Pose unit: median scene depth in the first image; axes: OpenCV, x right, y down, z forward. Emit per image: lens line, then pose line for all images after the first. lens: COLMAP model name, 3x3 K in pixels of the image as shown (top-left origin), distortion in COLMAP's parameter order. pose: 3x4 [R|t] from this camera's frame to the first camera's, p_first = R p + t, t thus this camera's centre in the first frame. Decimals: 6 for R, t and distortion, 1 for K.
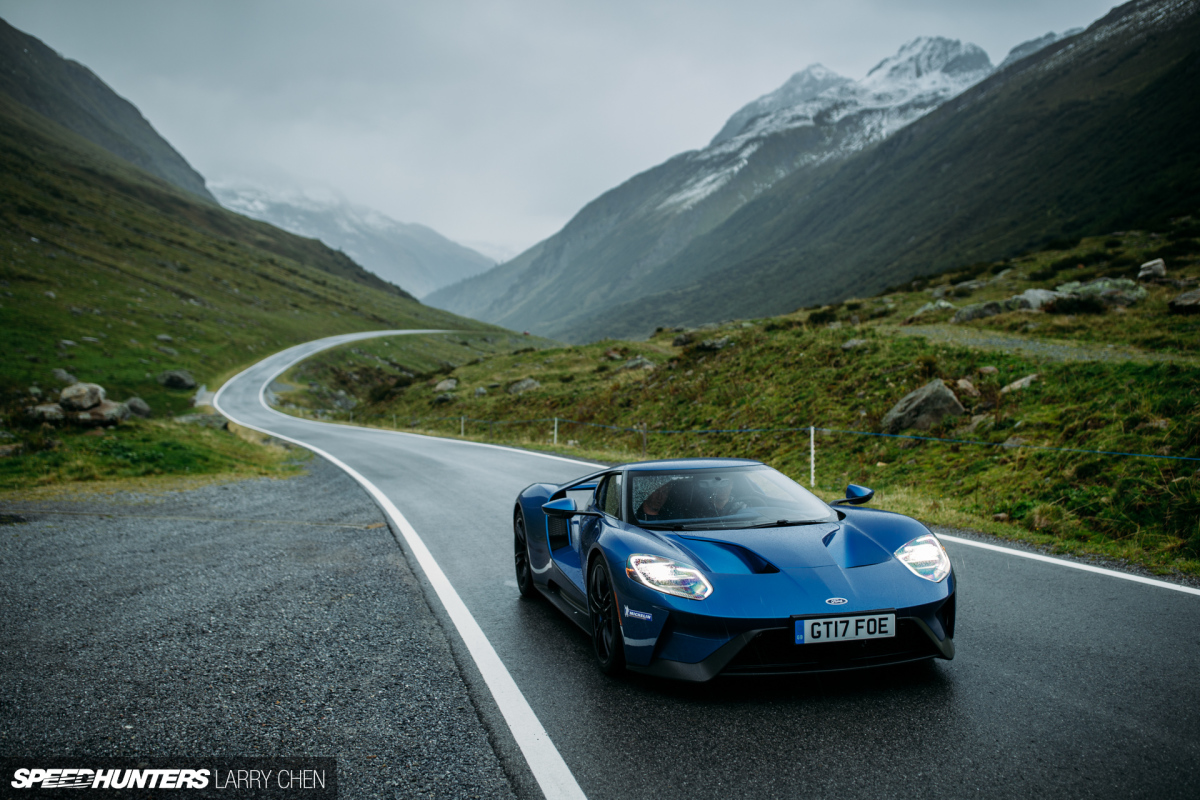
lens RADIAL K [[1143.8, 0, 604.2], [0, 1143.8, 398.1], [0, 0, 1]] dist [-0.006287, -0.013308]
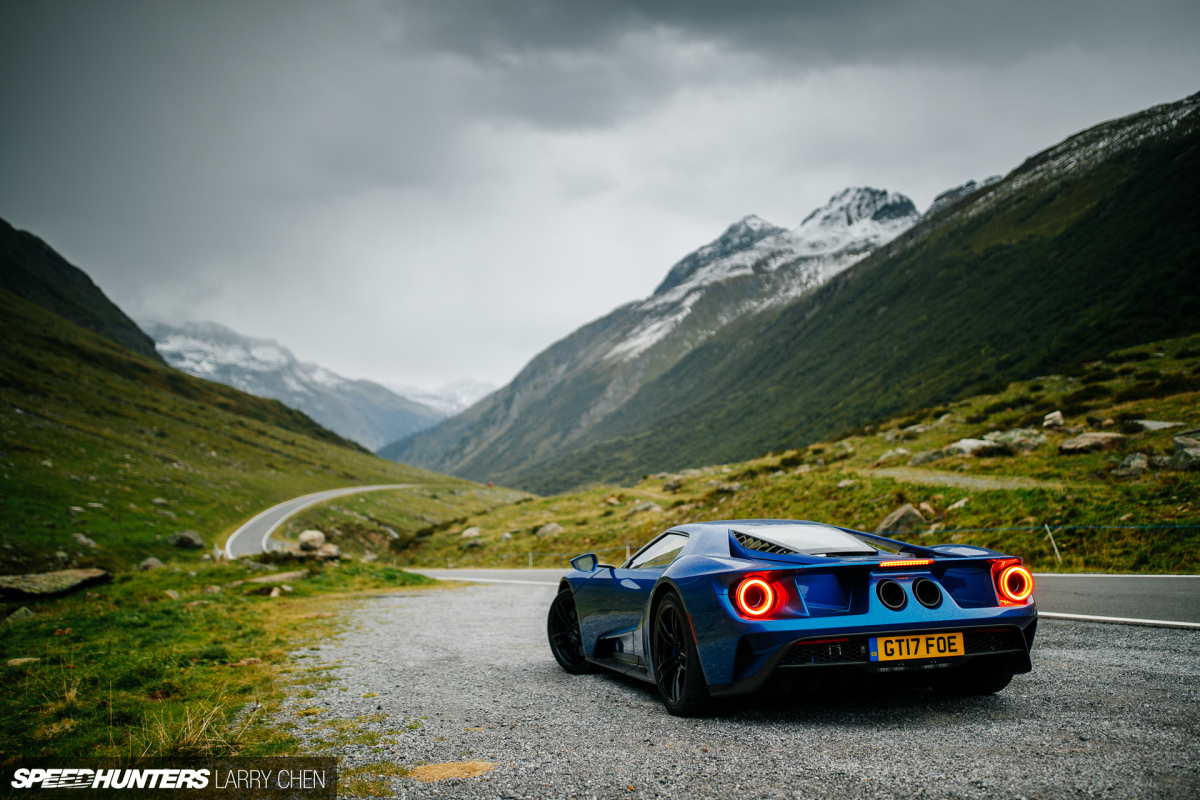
lens RADIAL K [[1143.8, 0, 604.2], [0, 1143.8, 398.1], [0, 0, 1]] dist [-0.006287, -0.013308]
pose [[0.998427, -0.032621, 0.045600, -0.034559], [0.038220, 0.991054, -0.127872, 0.004330], [-0.041021, 0.129413, 0.990742, -0.101030]]
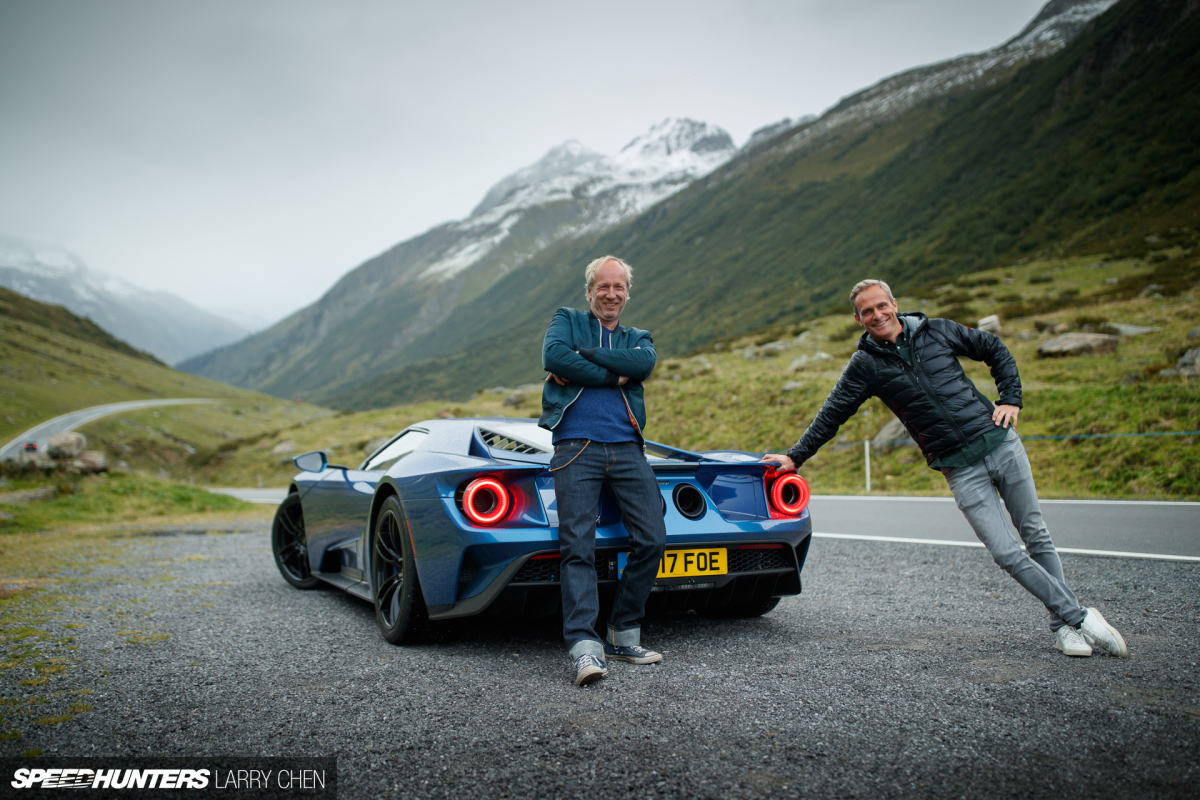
lens RADIAL K [[1143.8, 0, 604.2], [0, 1143.8, 398.1], [0, 0, 1]] dist [-0.006287, -0.013308]
pose [[0.978507, -0.011601, 0.205886, -0.046013], [0.023853, 0.998082, -0.057127, 0.005829], [-0.204828, 0.060810, 0.976907, -0.015525]]
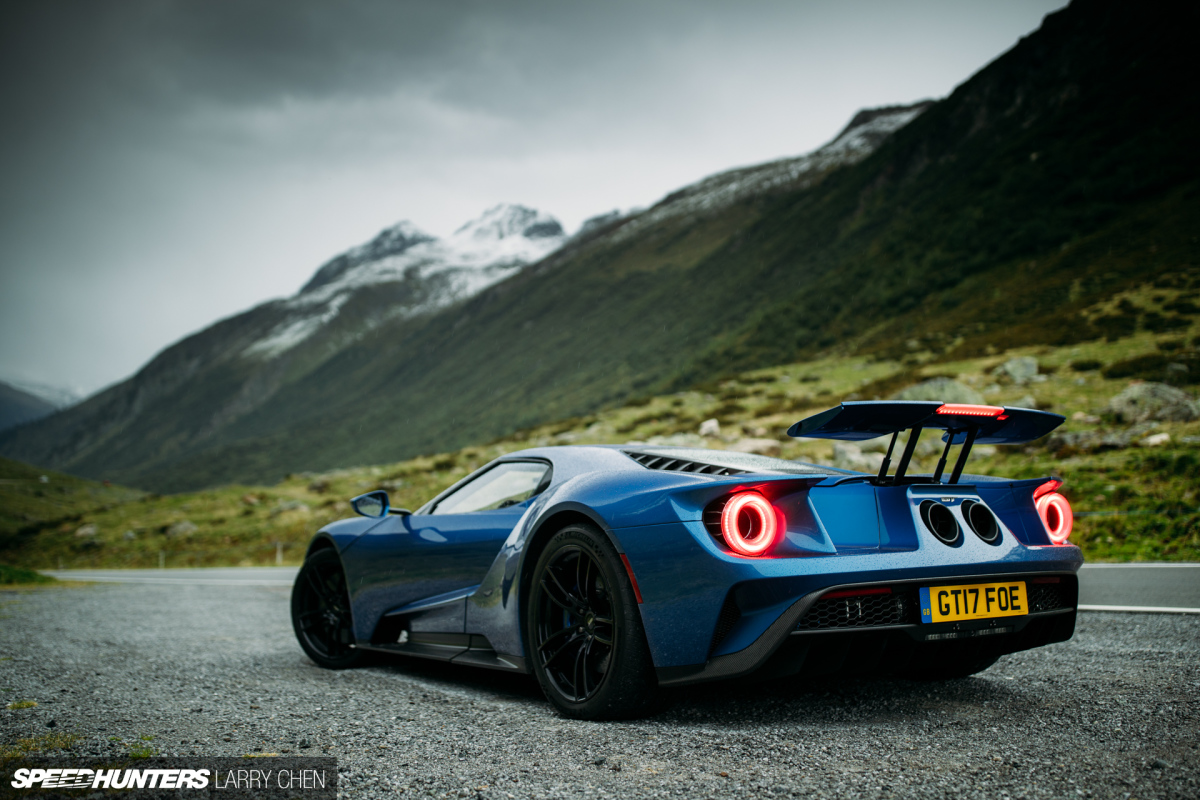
lens RADIAL K [[1143.8, 0, 604.2], [0, 1143.8, 398.1], [0, 0, 1]] dist [-0.006287, -0.013308]
pose [[0.937554, 0.018886, 0.347326, -0.039791], [0.026326, 0.991808, -0.124994, 0.006813], [-0.346841, 0.126333, 0.929377, -0.081823]]
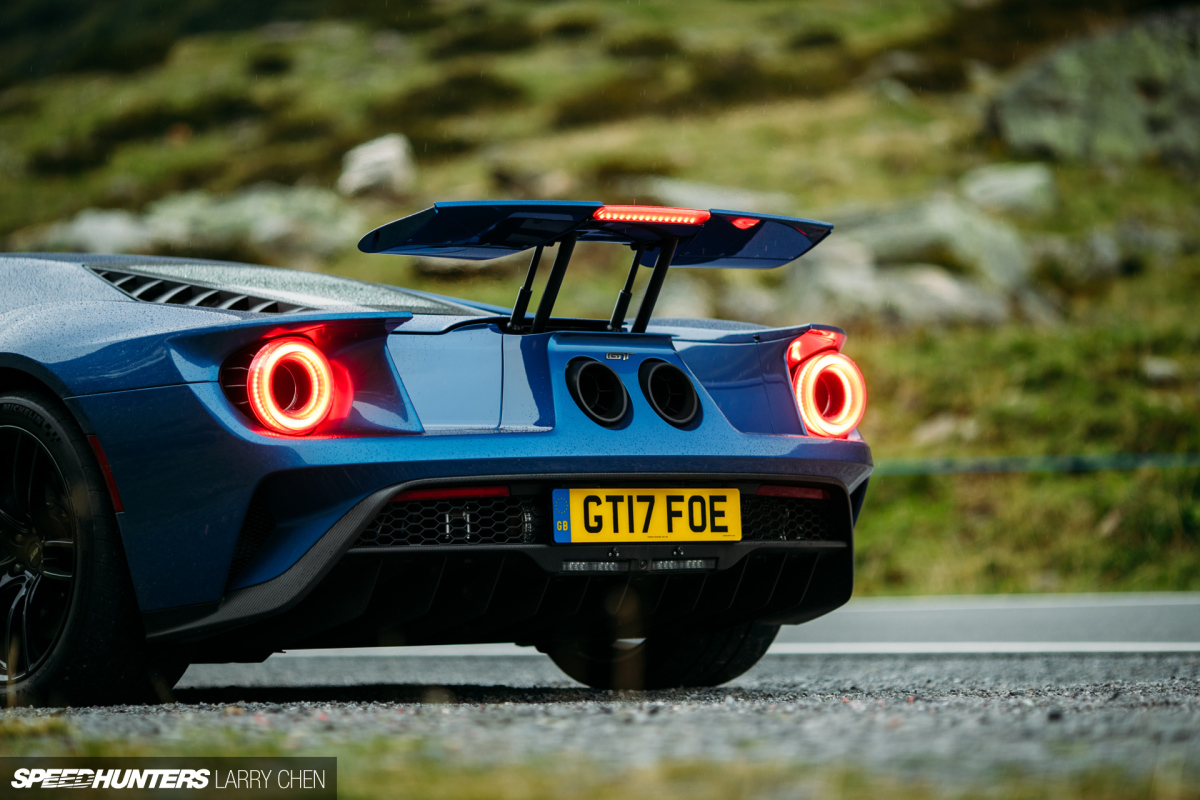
lens RADIAL K [[4513.1, 0, 600.0], [0, 4513.1, 400.0], [0, 0, 1]] dist [0.173080, 1.301850]
pose [[0.881472, 0.001432, 0.472235, -0.055572], [0.020599, 0.998927, -0.041480, 0.009634], [-0.471787, 0.046291, 0.880496, -0.120525]]
